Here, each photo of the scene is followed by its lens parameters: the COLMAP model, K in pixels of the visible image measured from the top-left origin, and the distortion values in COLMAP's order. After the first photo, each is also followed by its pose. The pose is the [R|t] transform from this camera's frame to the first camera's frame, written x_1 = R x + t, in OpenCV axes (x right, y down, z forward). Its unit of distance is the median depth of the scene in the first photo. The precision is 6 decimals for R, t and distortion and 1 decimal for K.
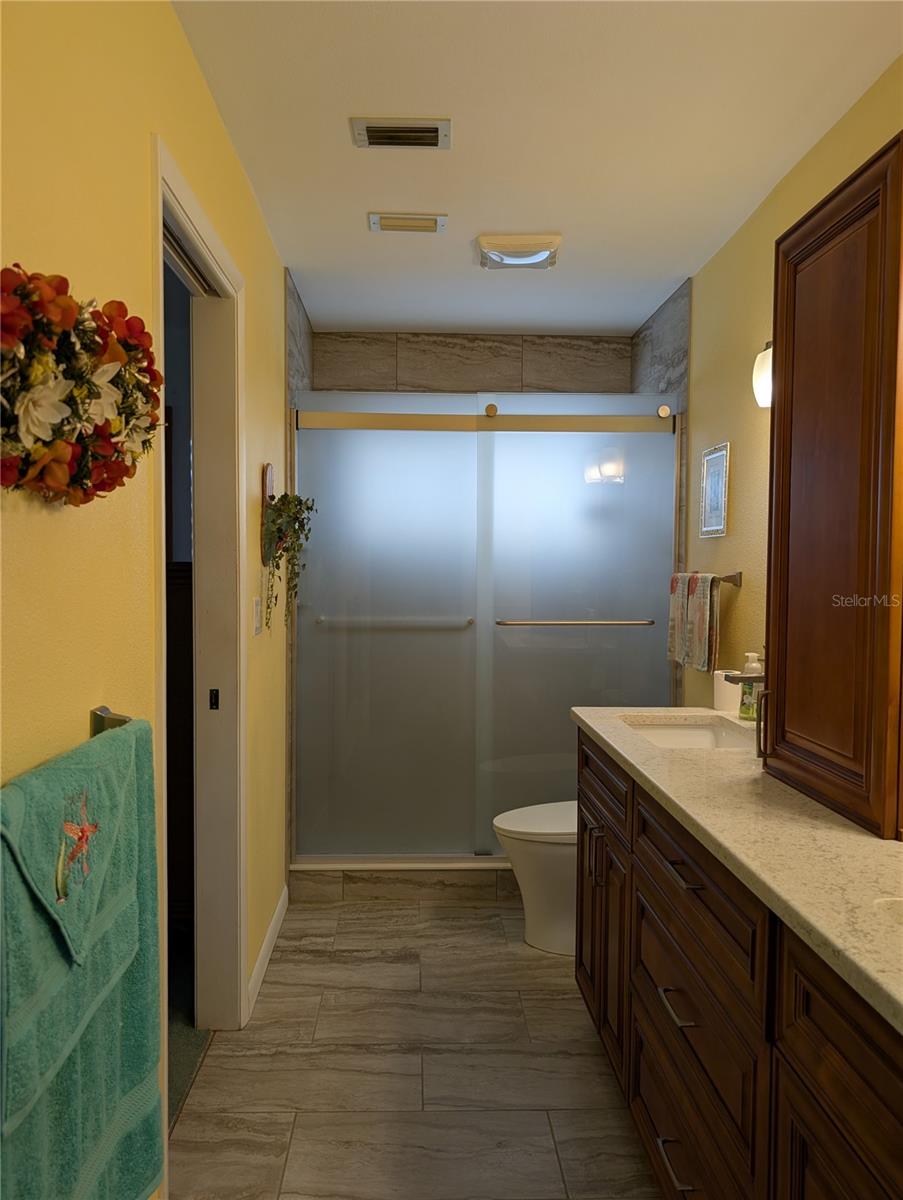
lens RADIAL K [[865.8, 0, 451.5], [0, 865.8, 600.0], [0, 0, 1]] dist [0.035408, -0.047959]
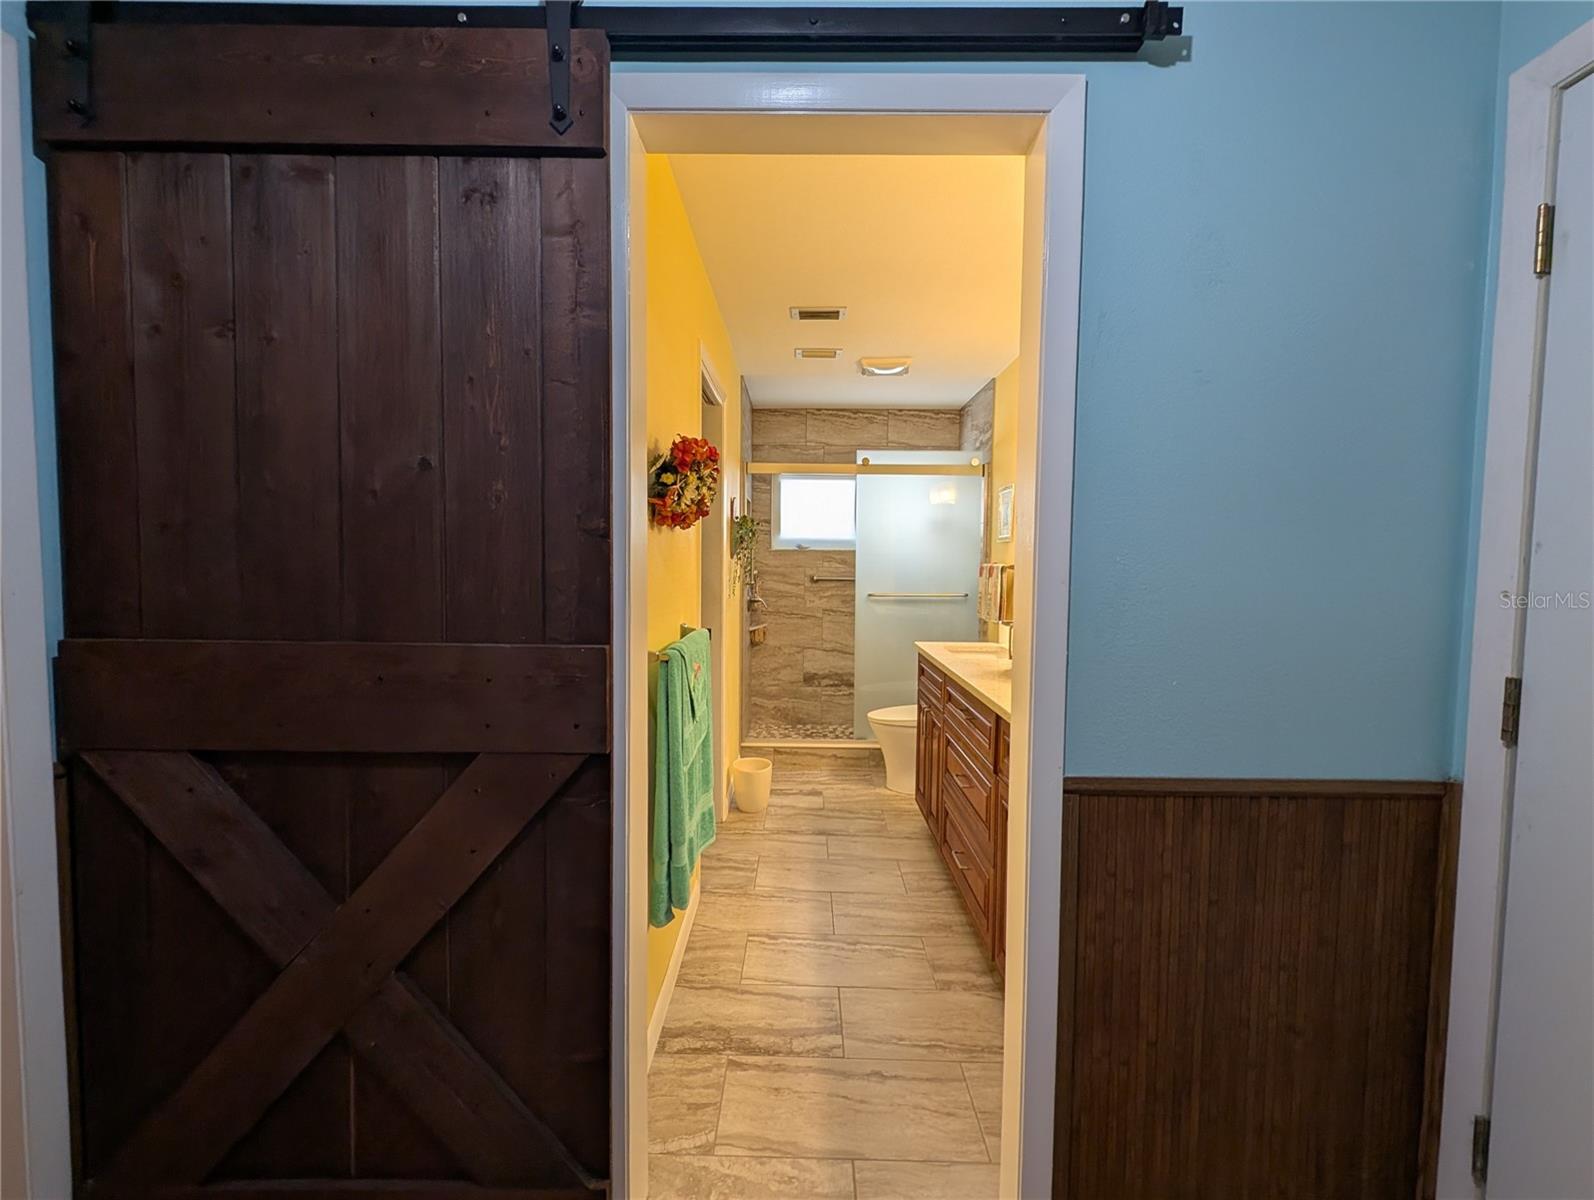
lens RADIAL K [[660.8, 0, 794.7], [0, 660.8, 595.6], [0, 0, 1]] dist [0.000758, -0.000166]
pose [[0.998193, 0.006070, -0.059774, -0.015681], [-0.005284, 0.999898, 0.013293, 0.013608], [0.059849, -0.012953, 0.998123, -0.247027]]
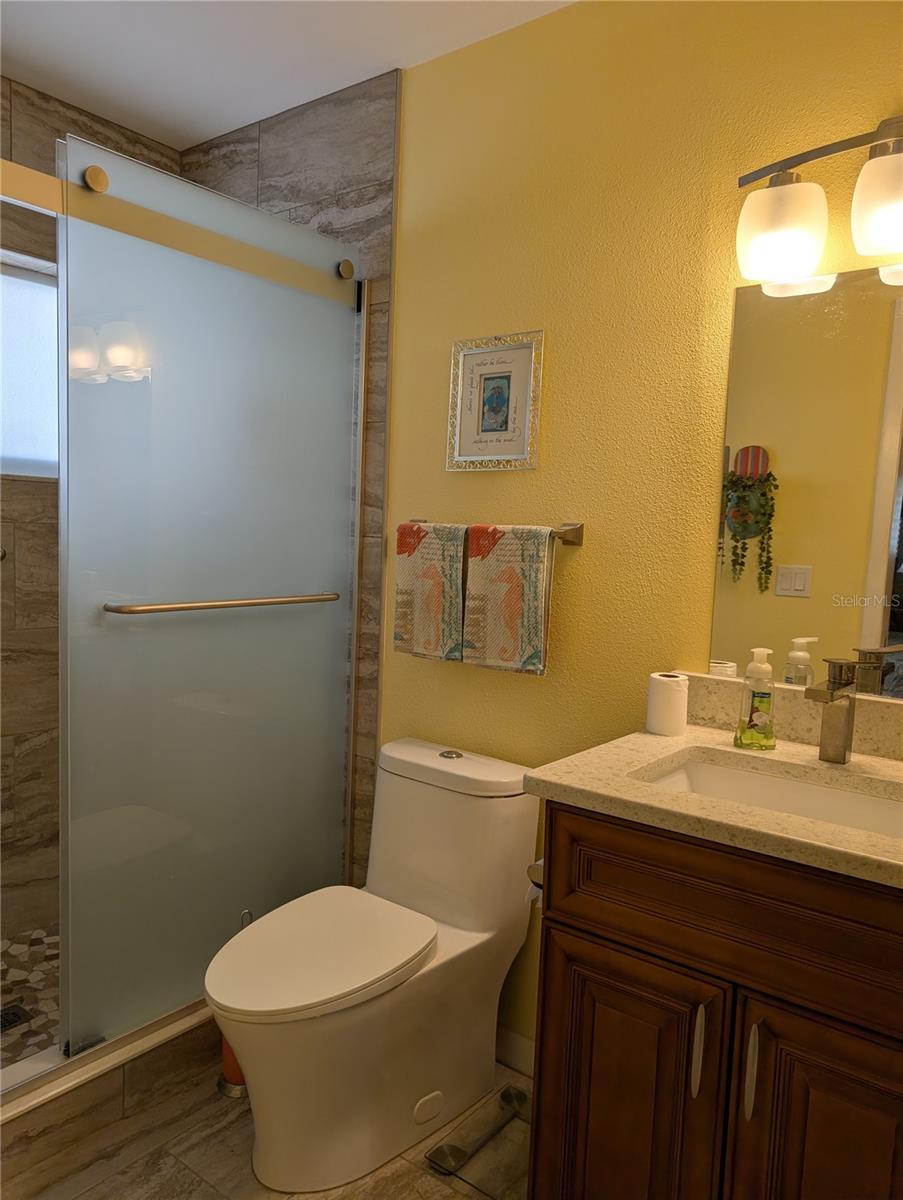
lens RADIAL K [[850.0, 0, 452.1], [0, 850.0, 614.5], [0, 0, 1]] dist [0.030181, -0.055409]
pose [[0.642026, -0.054361, 0.764754, -0.227519], [-0.003357, 0.997274, 0.073708, -0.008911], [-0.766676, -0.049889, 0.640093, 0.570327]]
